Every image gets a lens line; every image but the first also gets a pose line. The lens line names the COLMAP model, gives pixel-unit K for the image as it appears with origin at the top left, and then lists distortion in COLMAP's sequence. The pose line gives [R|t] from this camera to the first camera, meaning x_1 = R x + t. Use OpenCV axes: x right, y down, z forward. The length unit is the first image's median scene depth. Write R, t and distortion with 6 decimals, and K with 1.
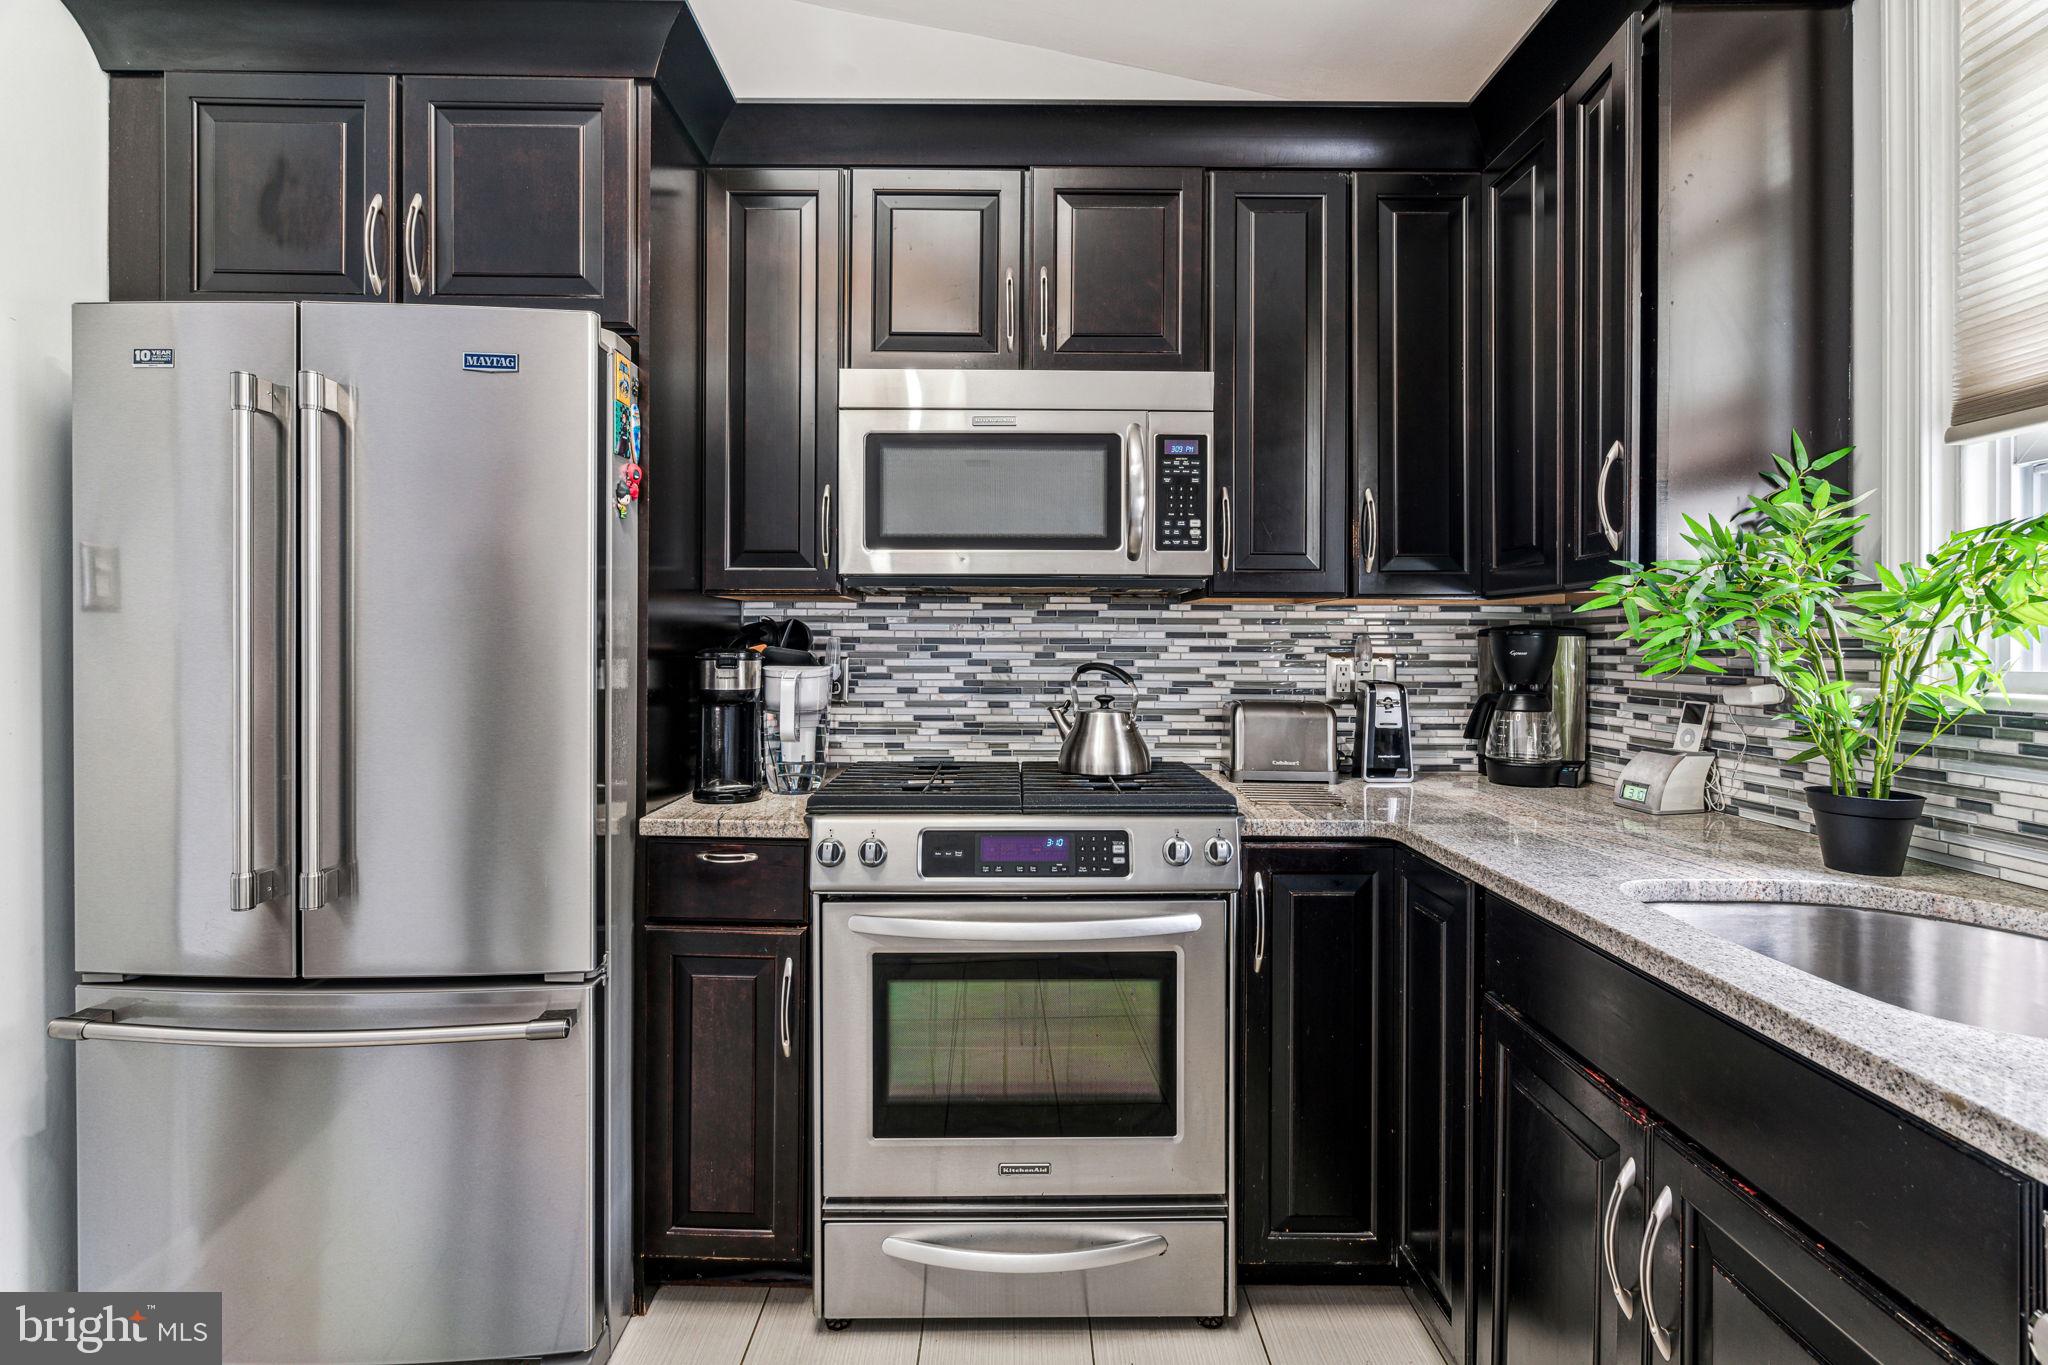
lens RADIAL K [[939.1, 0, 1023.2], [0, 939.1, 641.0], [0, 0, 1]] dist [-0.002692, 0.000733]
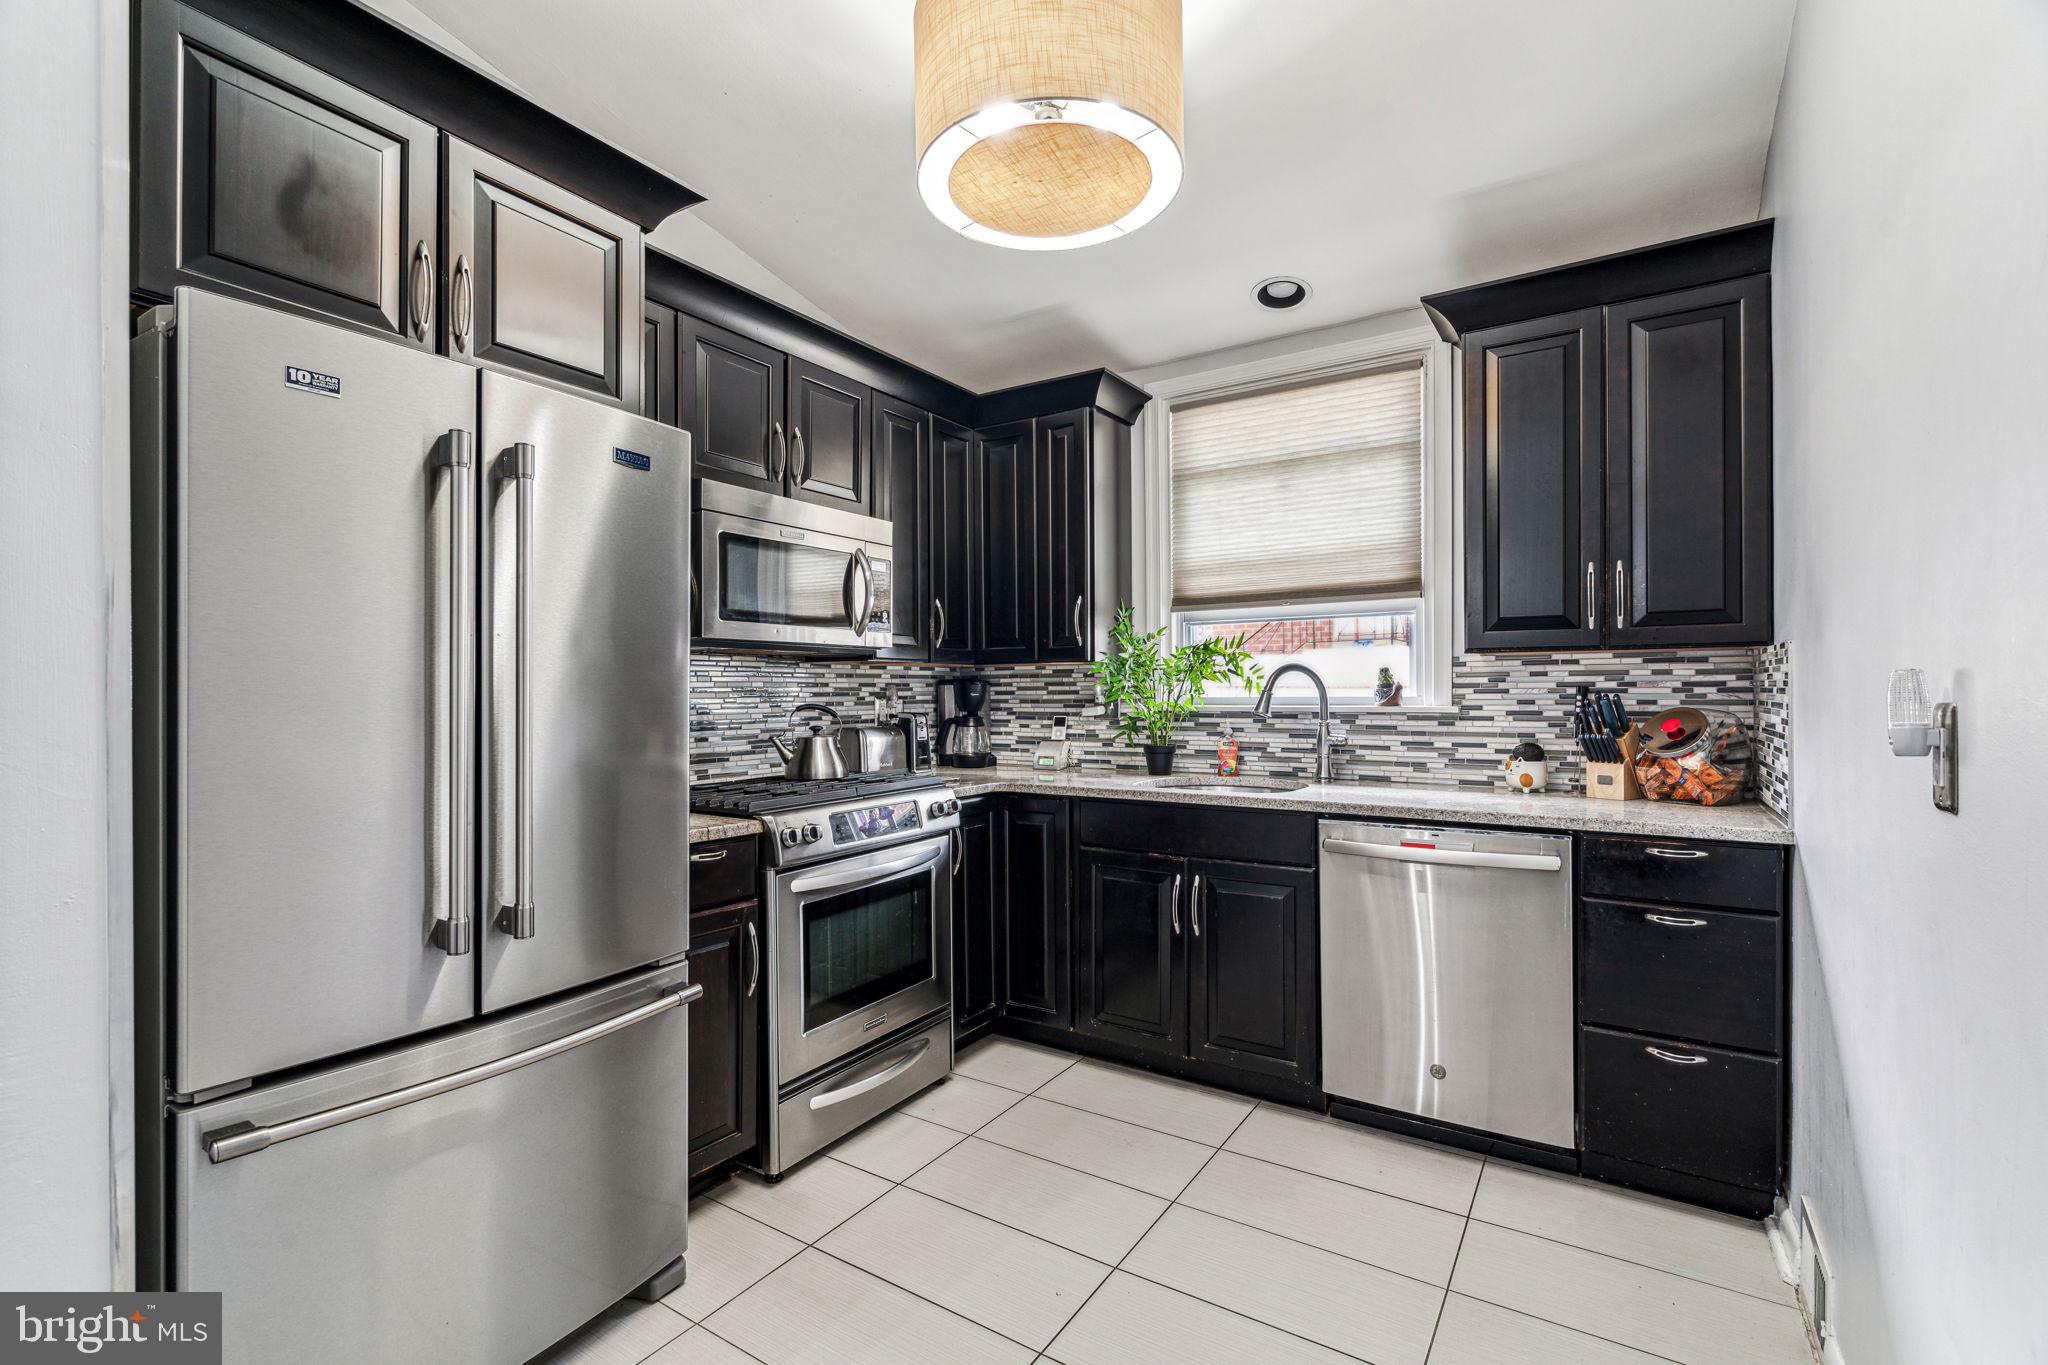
lens RADIAL K [[939.1, 0, 1001.6], [0, 939.1, 683.8], [0, 0, 1]] dist [-0.002692, 0.000733]
pose [[0.550797, 0.000034, 0.834639, -1.038097], [0.006754, 0.999967, -0.004497, 0.000869], [-0.834612, 0.008114, 0.550779, -0.046879]]
